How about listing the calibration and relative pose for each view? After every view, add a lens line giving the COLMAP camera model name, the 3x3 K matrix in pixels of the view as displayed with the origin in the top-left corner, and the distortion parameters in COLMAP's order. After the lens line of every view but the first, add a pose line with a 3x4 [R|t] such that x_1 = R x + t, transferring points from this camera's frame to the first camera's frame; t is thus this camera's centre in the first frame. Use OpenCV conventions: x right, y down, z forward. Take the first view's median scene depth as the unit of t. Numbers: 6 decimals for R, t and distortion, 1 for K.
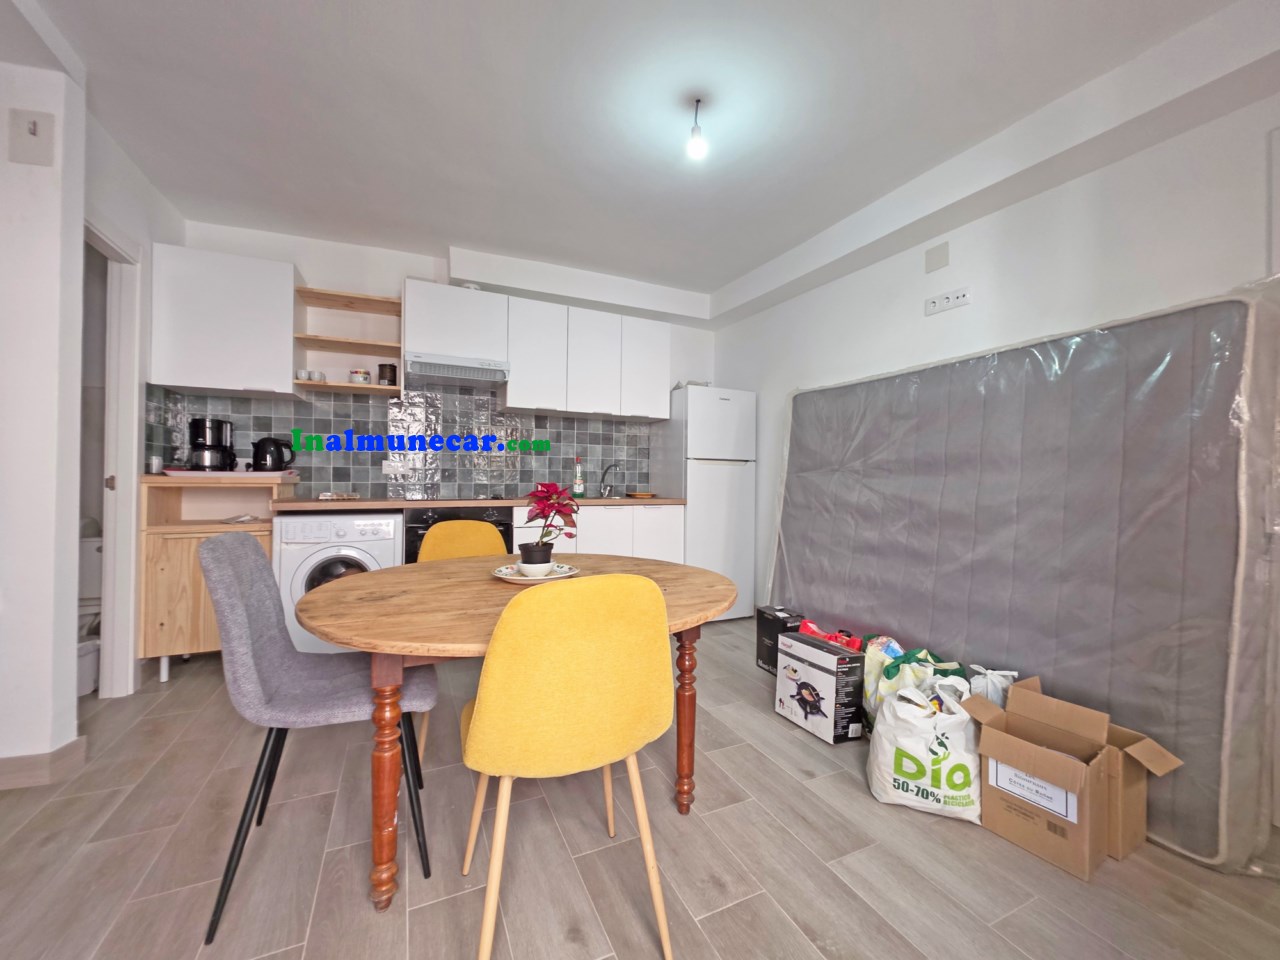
lens RADIAL K [[515.7, 0, 648.4], [0, 515.7, 480.4], [0, 0, 1]] dist [0.004715, -0.000732]
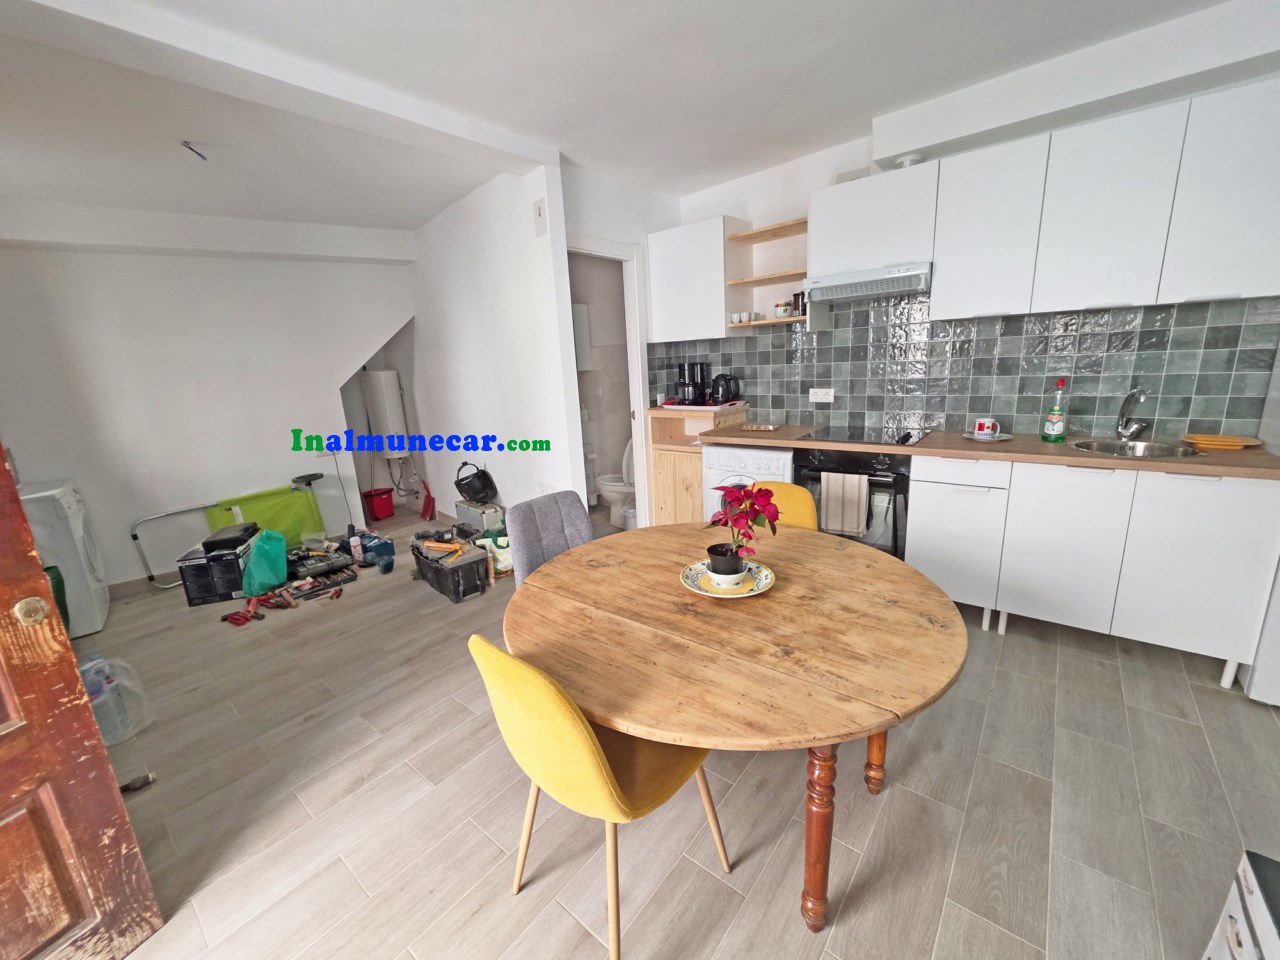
lens RADIAL K [[515.7, 0, 645.1], [0, 515.7, 481.9], [0, 0, 1]] dist [0.004715, -0.000732]
pose [[0.424448, 0.191941, -0.884874, 0.289880], [0.060145, 0.969138, 0.239069, -0.128605], [0.903452, -0.154693, 0.399805, 0.293382]]
